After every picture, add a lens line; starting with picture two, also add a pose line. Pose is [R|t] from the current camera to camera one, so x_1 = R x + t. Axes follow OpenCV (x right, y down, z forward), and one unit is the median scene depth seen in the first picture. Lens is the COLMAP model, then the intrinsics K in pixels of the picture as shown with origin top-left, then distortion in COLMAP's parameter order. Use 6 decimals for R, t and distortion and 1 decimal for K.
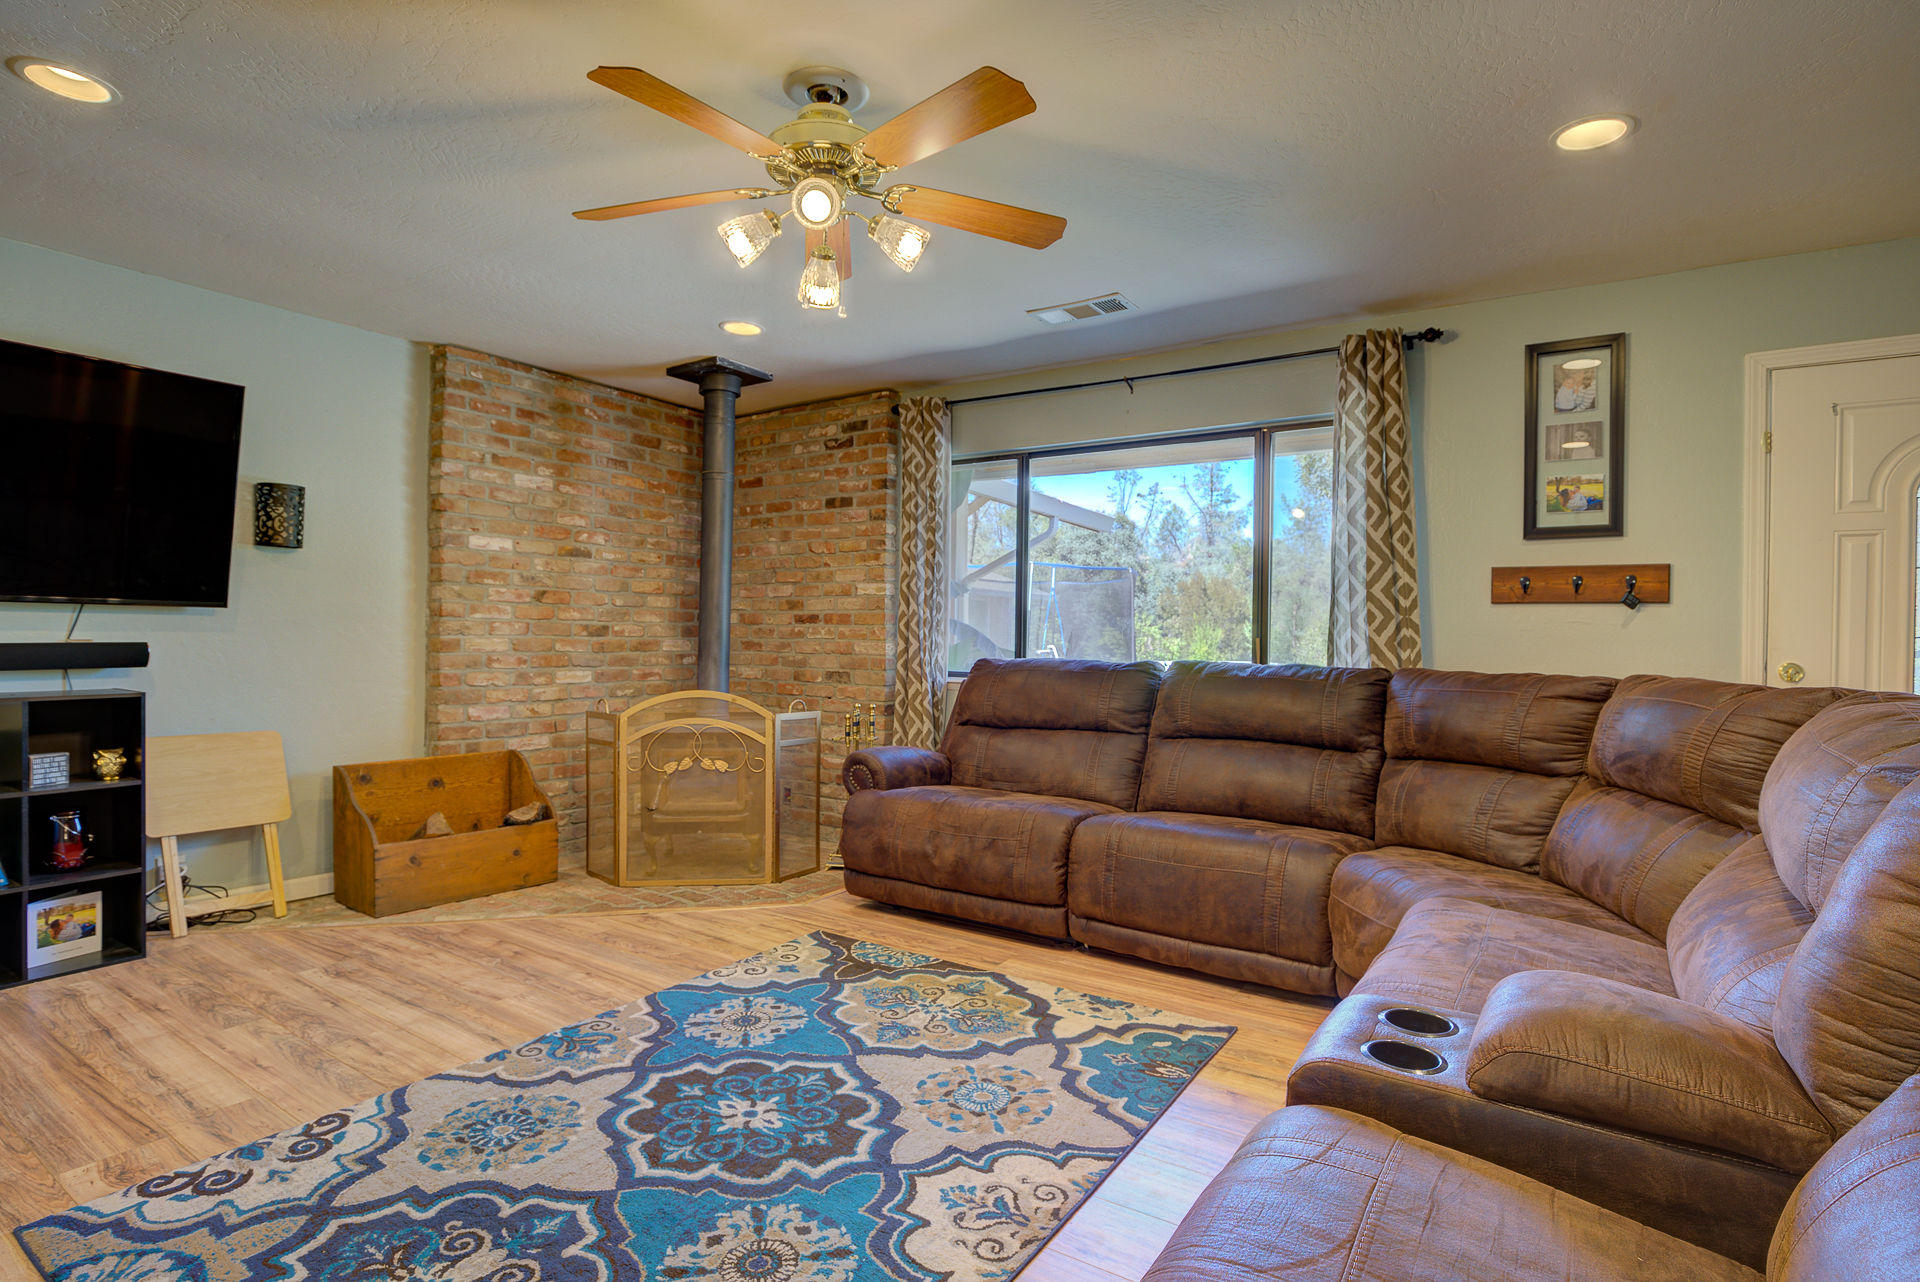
lens RADIAL K [[966.2, 0, 963.2], [0, 966.2, 639.2], [0, 0, 1]] dist [-0.026396, 0.002026]
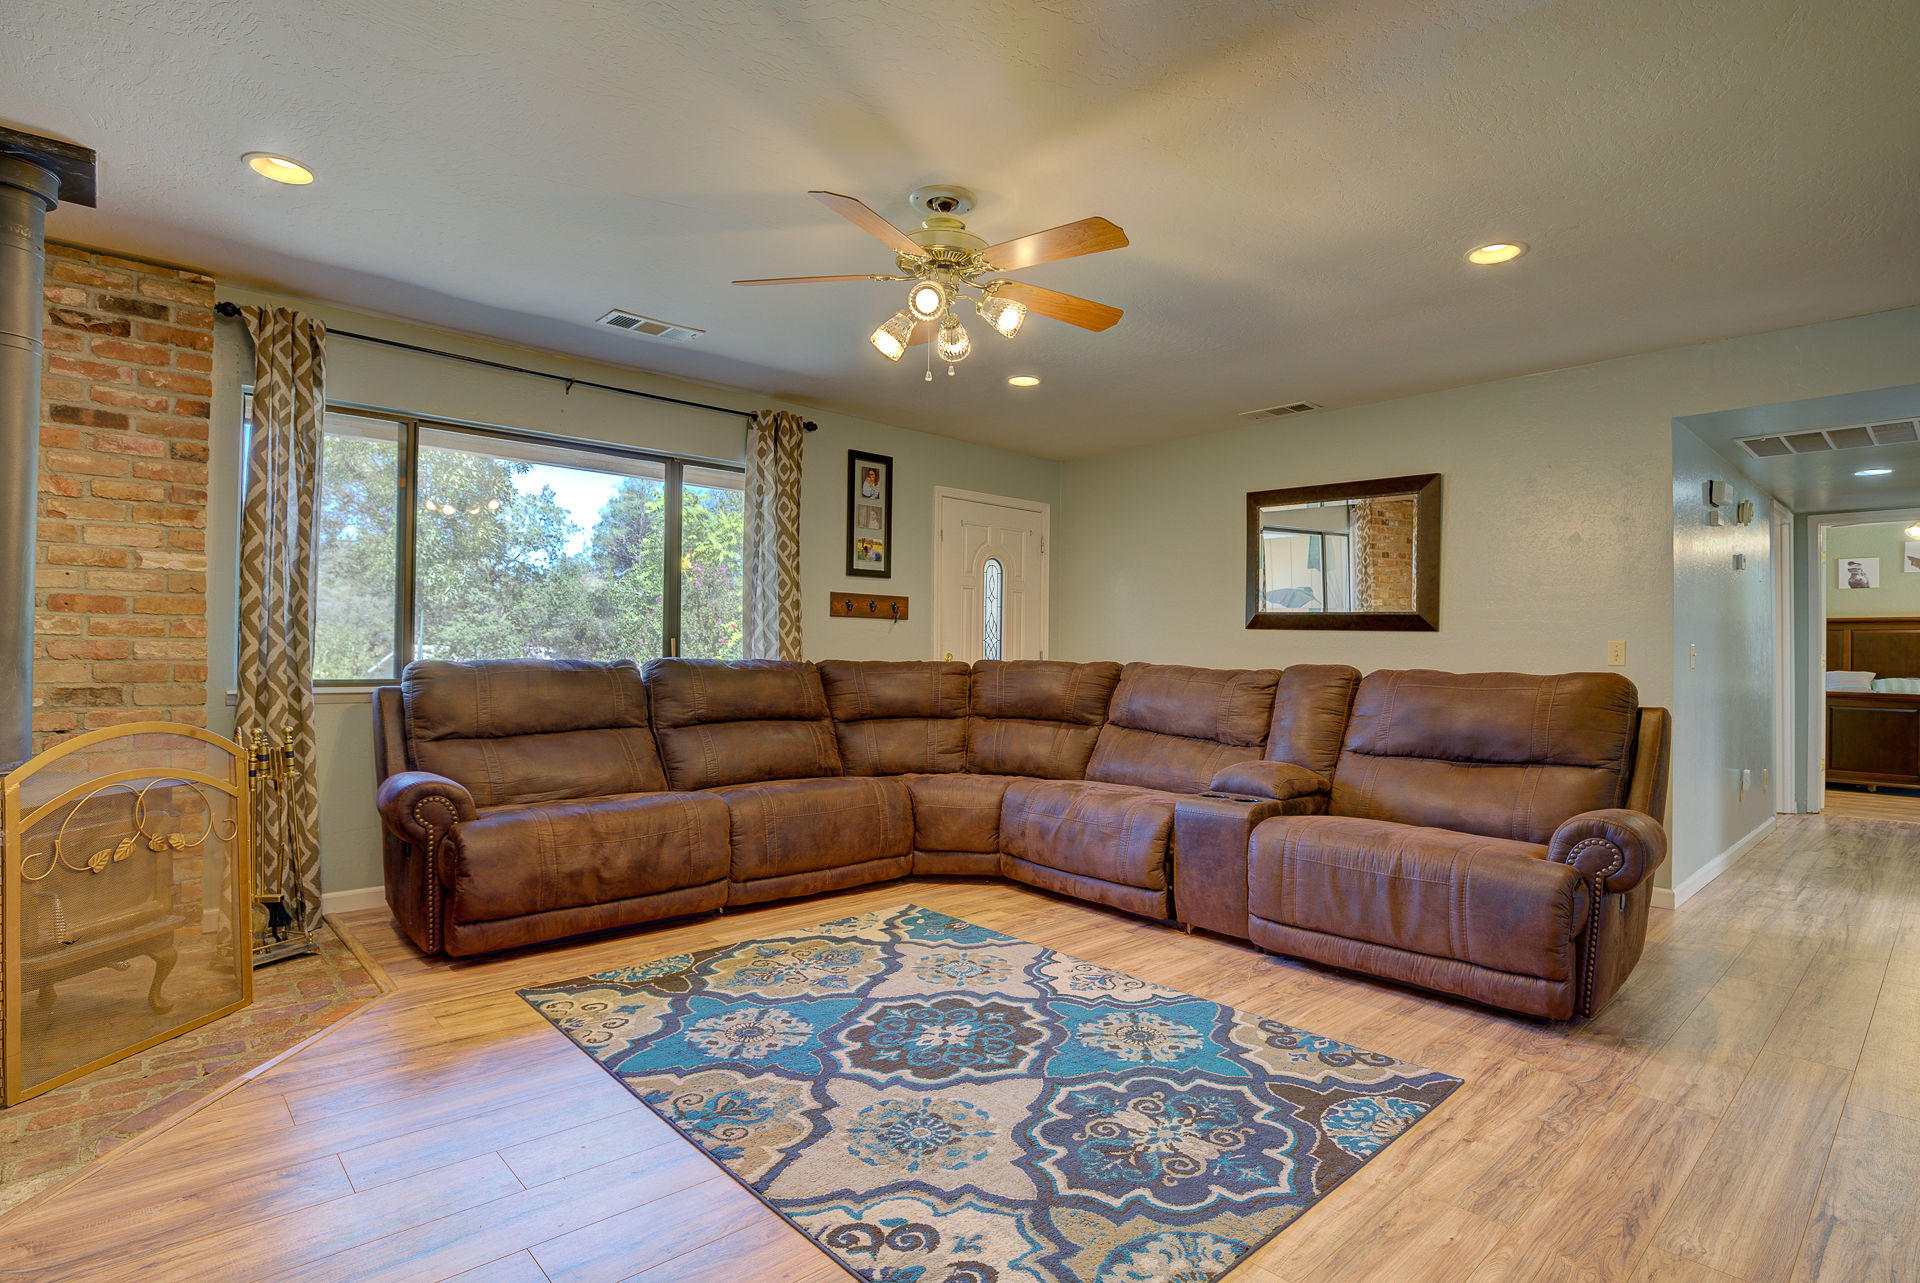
lens RADIAL K [[966.2, 0, 1001.2], [0, 966.2, 636.6], [0, 0, 1]] dist [-0.026396, 0.002026]
pose [[0.210257, 0.006106, 0.977627, -1.109247], [-0.004093, 0.999977, -0.005366, 0.002268], [-0.977638, -0.002873, 0.210277, 0.543674]]
